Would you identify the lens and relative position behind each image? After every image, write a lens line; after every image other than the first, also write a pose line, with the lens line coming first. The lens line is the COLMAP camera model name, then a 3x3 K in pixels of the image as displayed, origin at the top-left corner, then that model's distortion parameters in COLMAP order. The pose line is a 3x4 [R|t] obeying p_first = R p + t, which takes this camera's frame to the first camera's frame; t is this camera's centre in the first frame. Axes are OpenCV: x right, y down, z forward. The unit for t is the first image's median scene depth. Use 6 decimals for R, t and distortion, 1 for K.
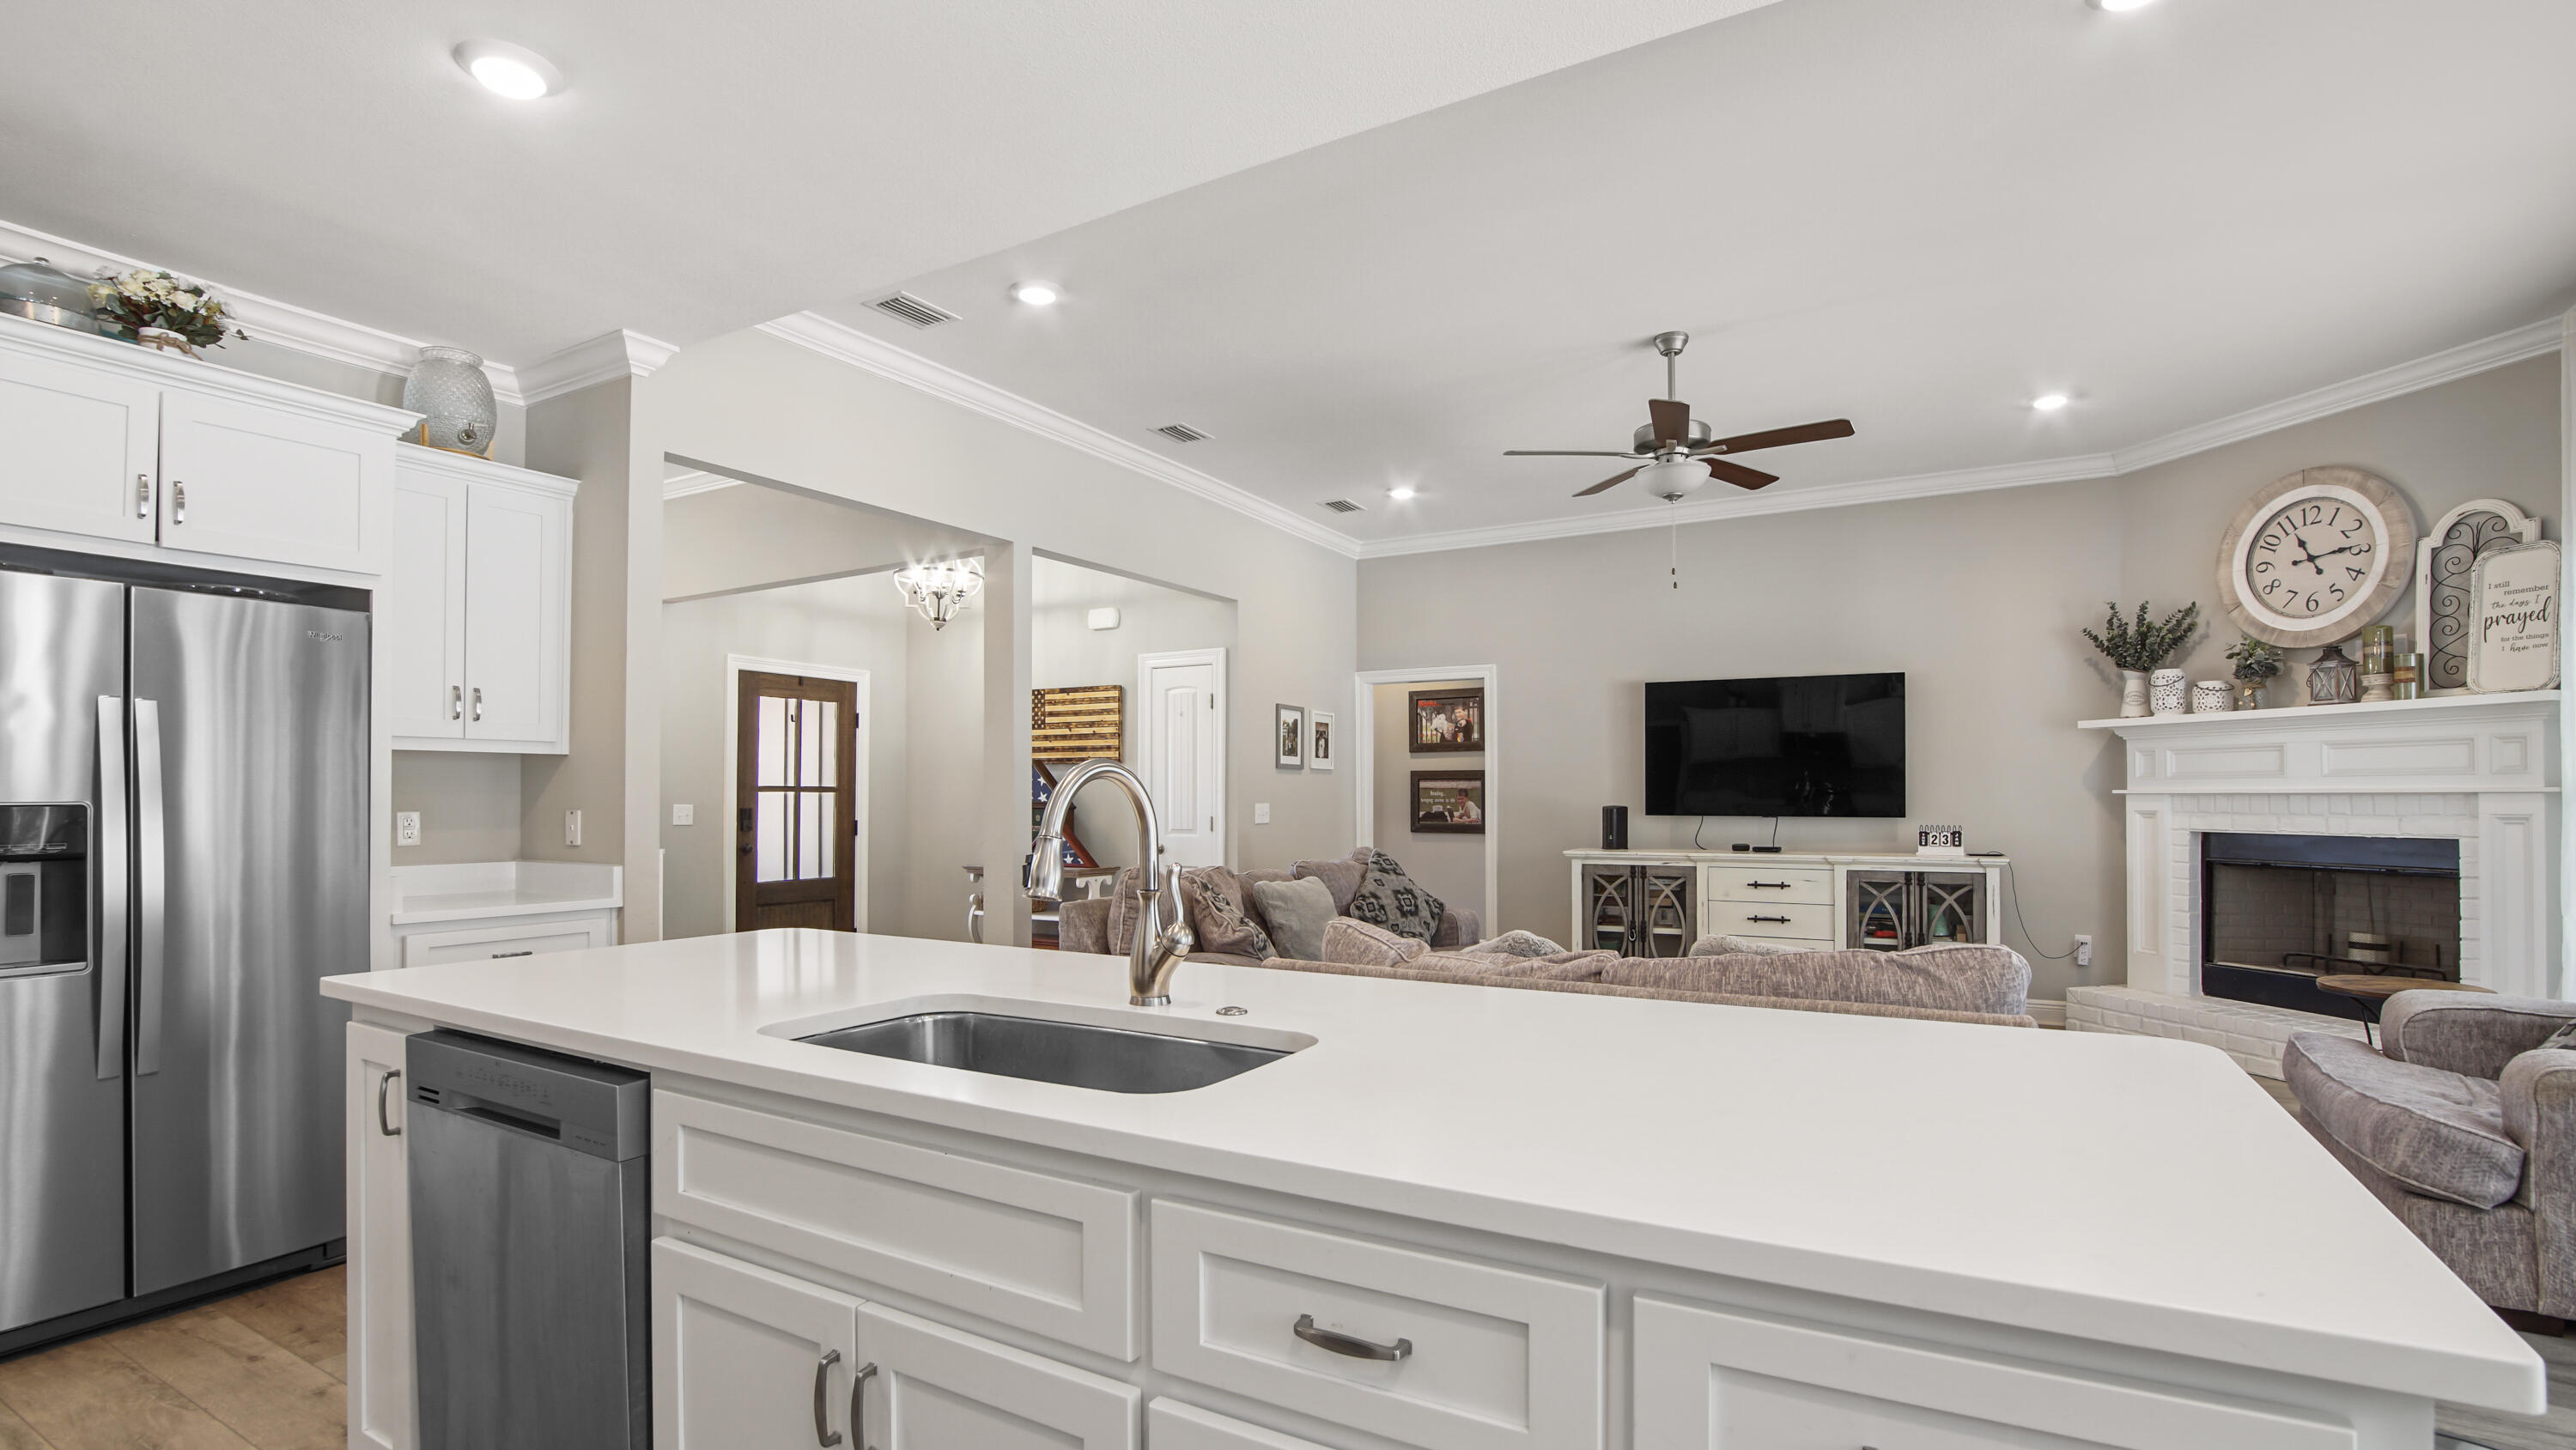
lens RADIAL K [[1164.0, 0, 1283.9], [0, 1164.0, 779.7], [0, 0, 1]] dist [-0.035380, 0.005838]
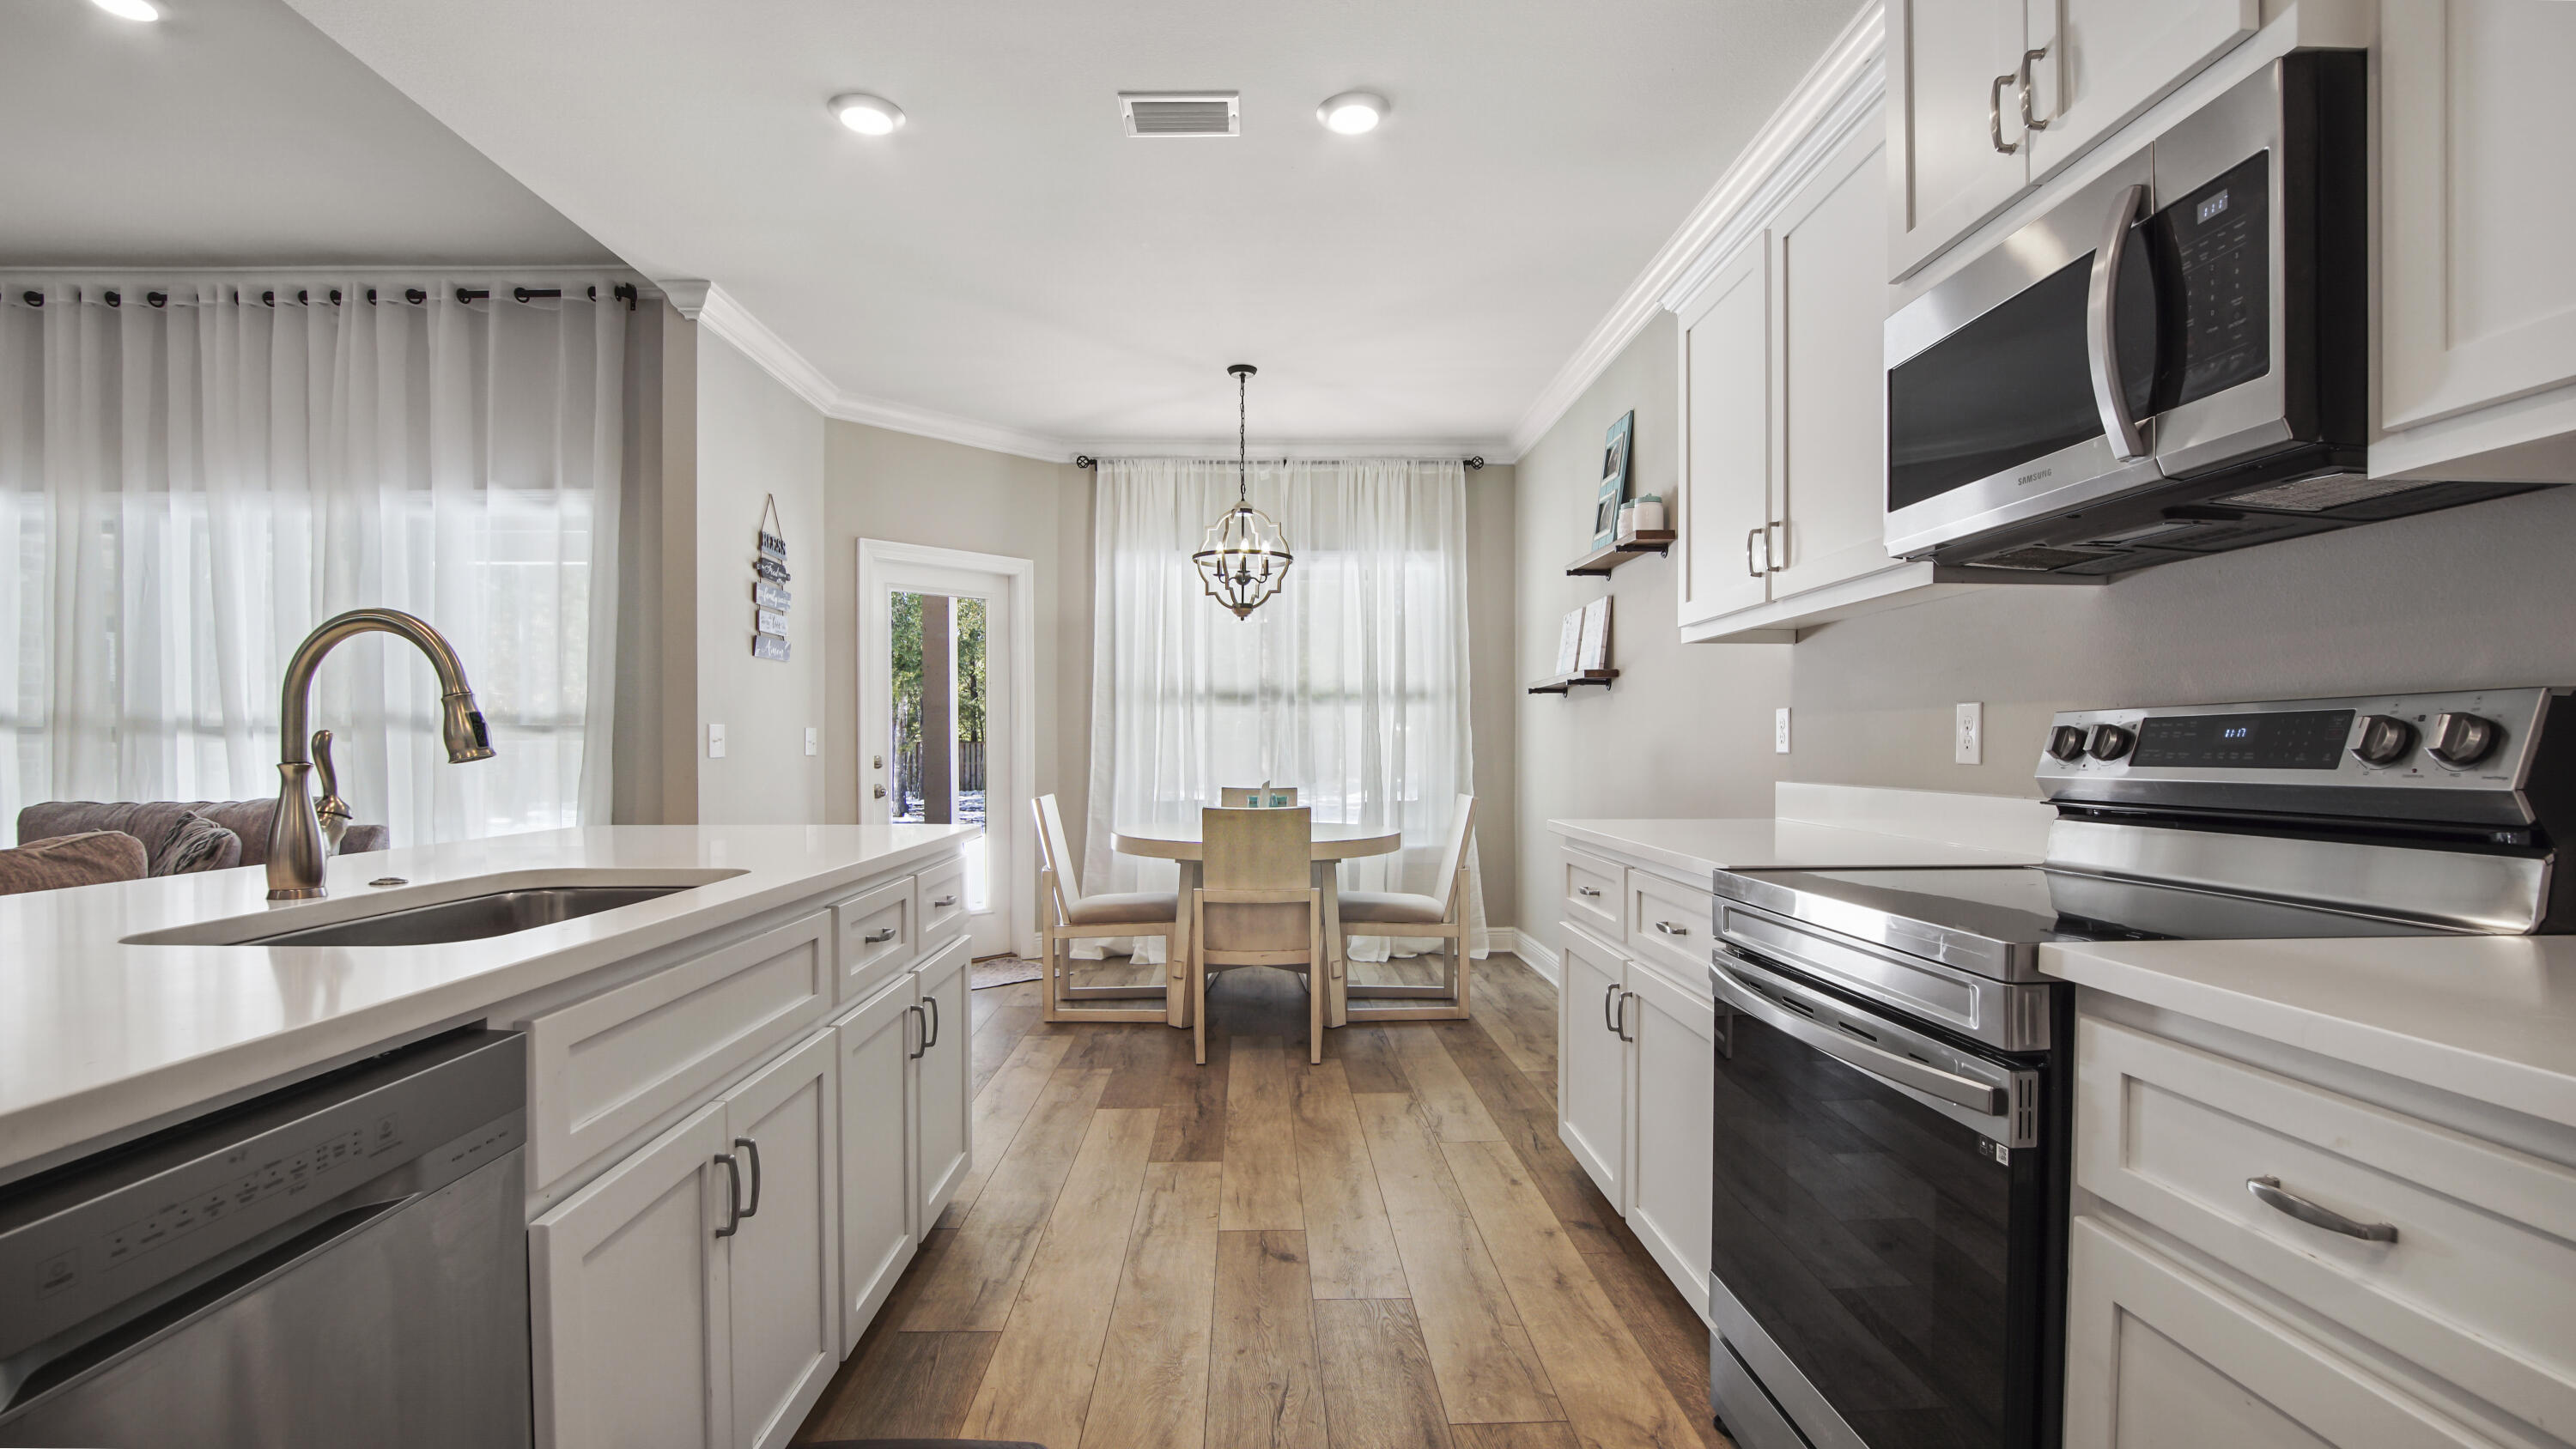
lens RADIAL K [[1164.0, 0, 1286.8], [0, 1164.0, 759.2], [0, 0, 1]] dist [-0.035380, 0.005838]
pose [[-0.527502, -0.007972, 0.849516, -0.372304], [-0.014222, 0.999899, 0.000553, 0.021639], [-0.849435, -0.011791, -0.527562, 0.251461]]
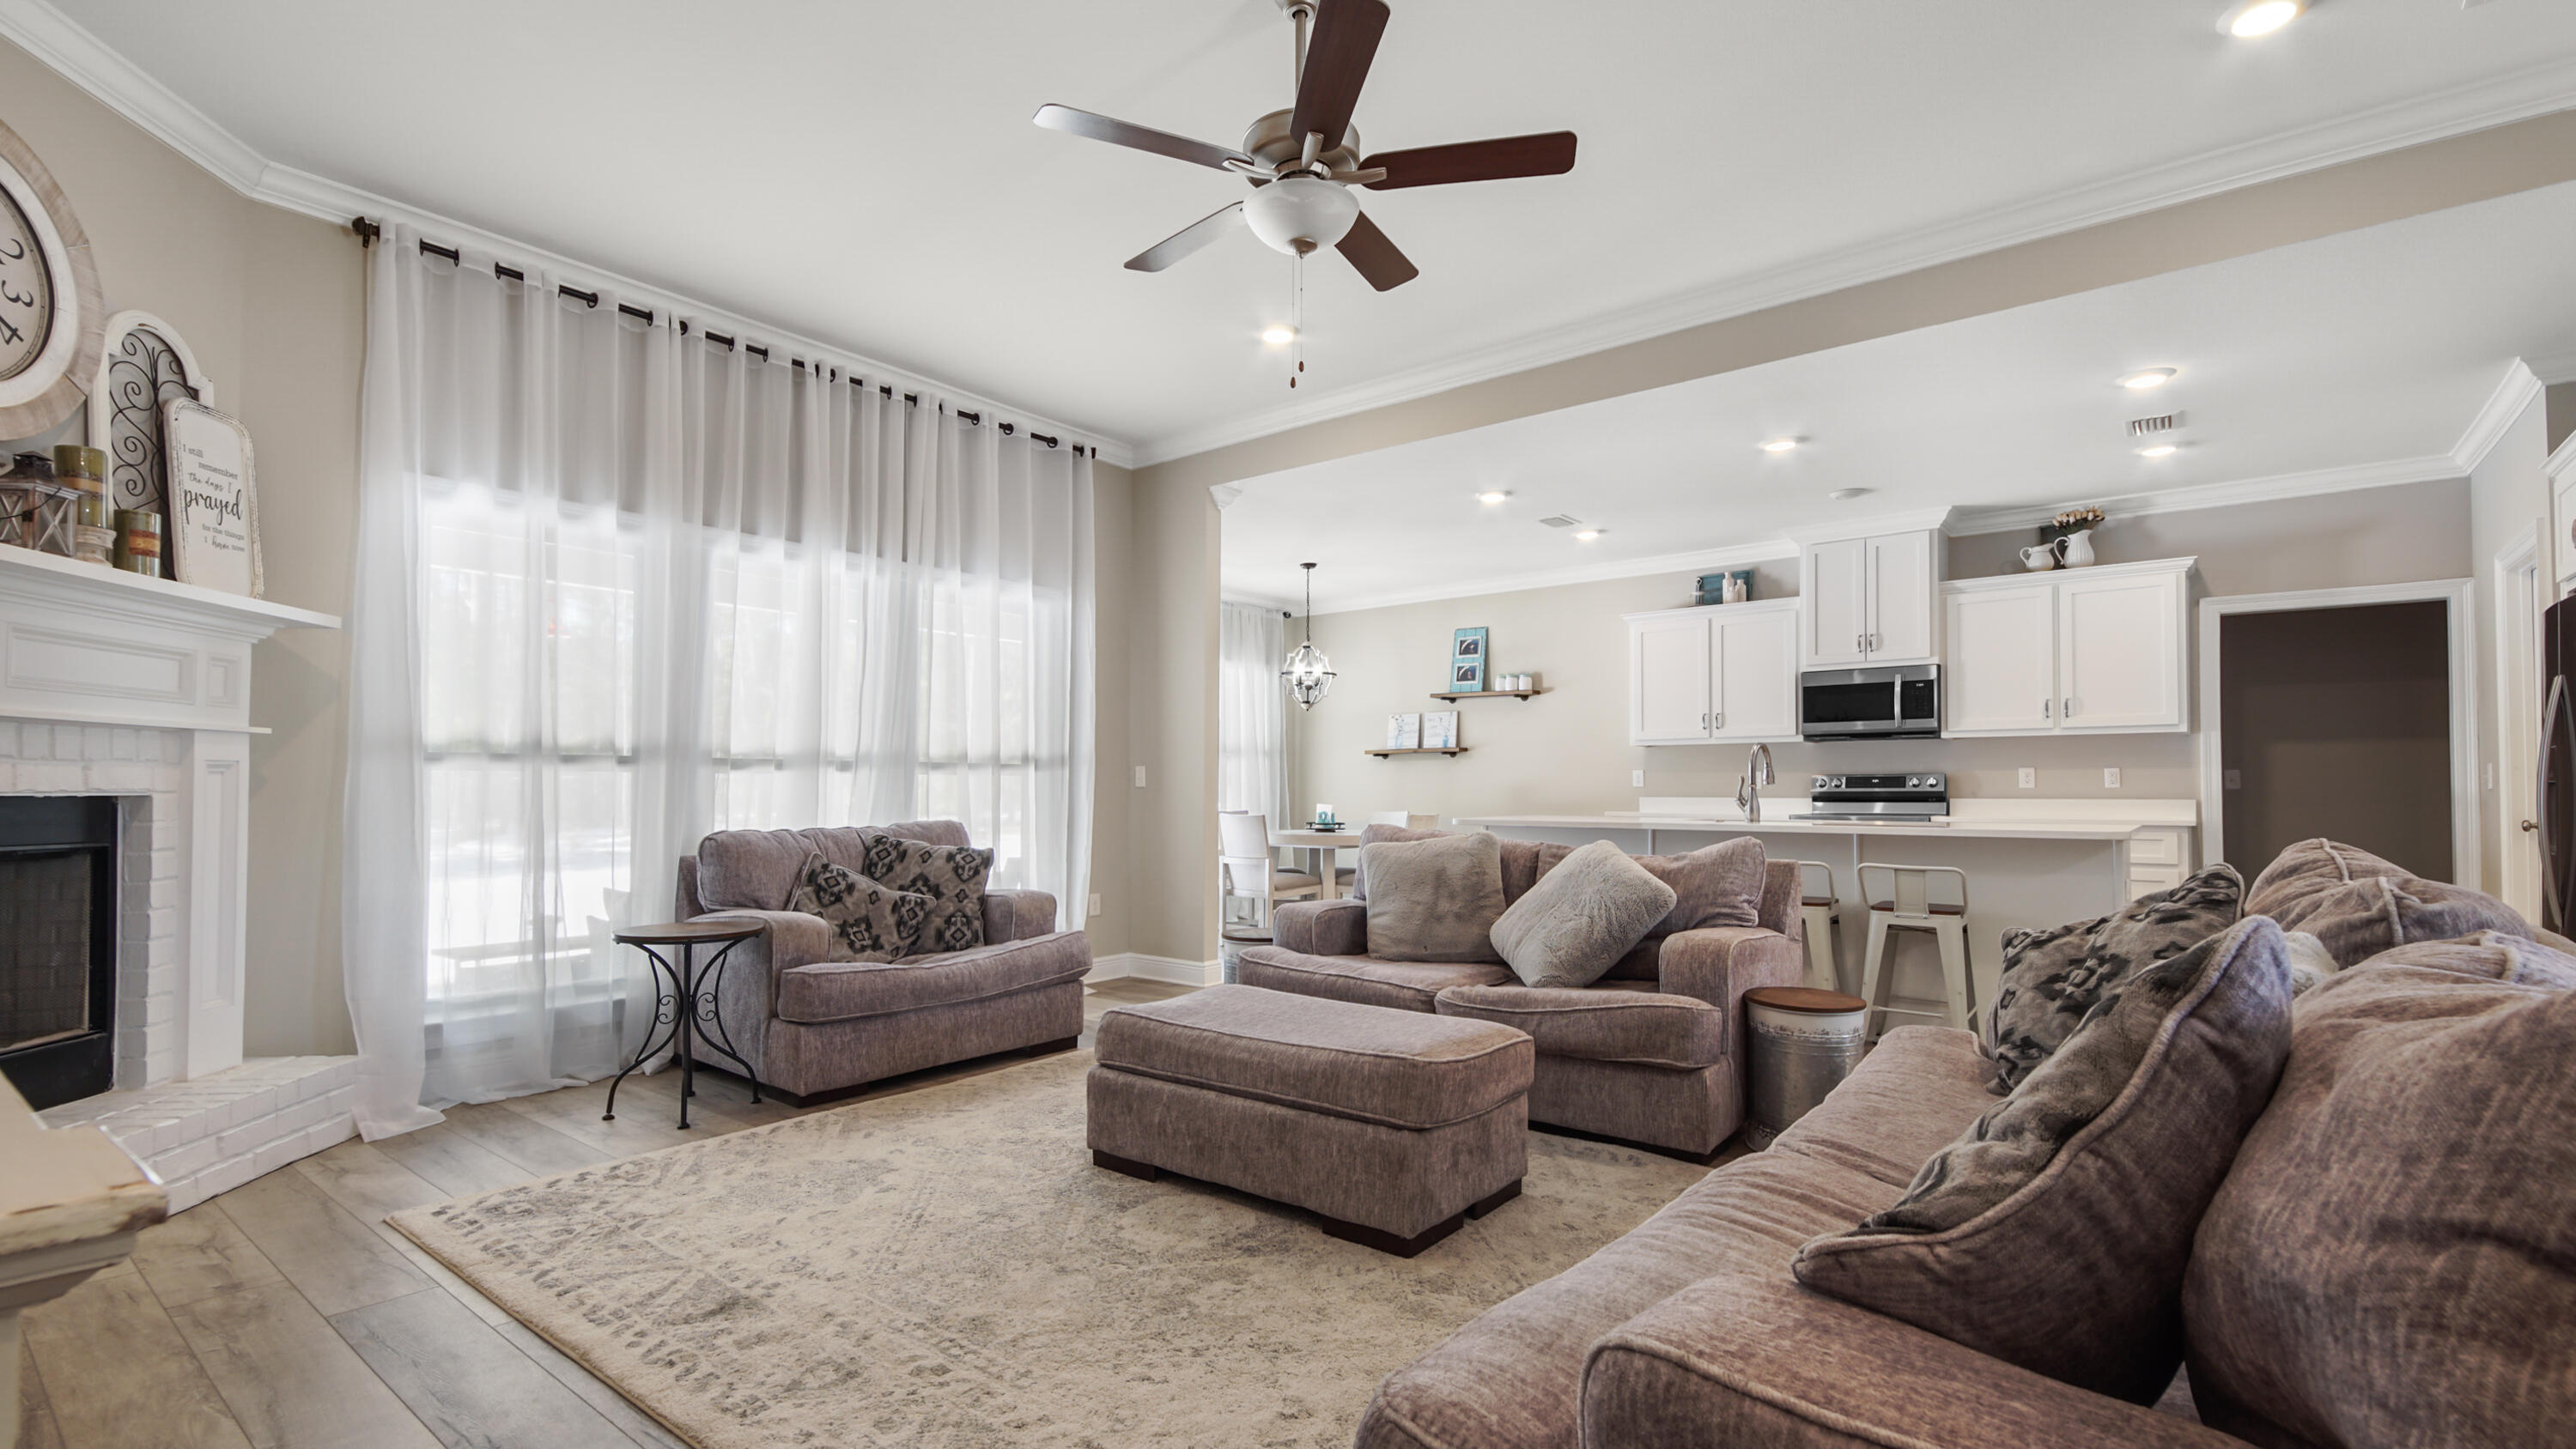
lens RADIAL K [[1139.5, 0, 1272.6], [0, 1139.5, 772.1], [0, 0, 1]] dist [0.017678, -0.002442]
pose [[-0.988330, 0.001716, 0.152316, 0.199014], [-0.003647, 0.999383, -0.034927, 0.048323], [-0.152282, -0.035075, -0.987715, 1.255600]]
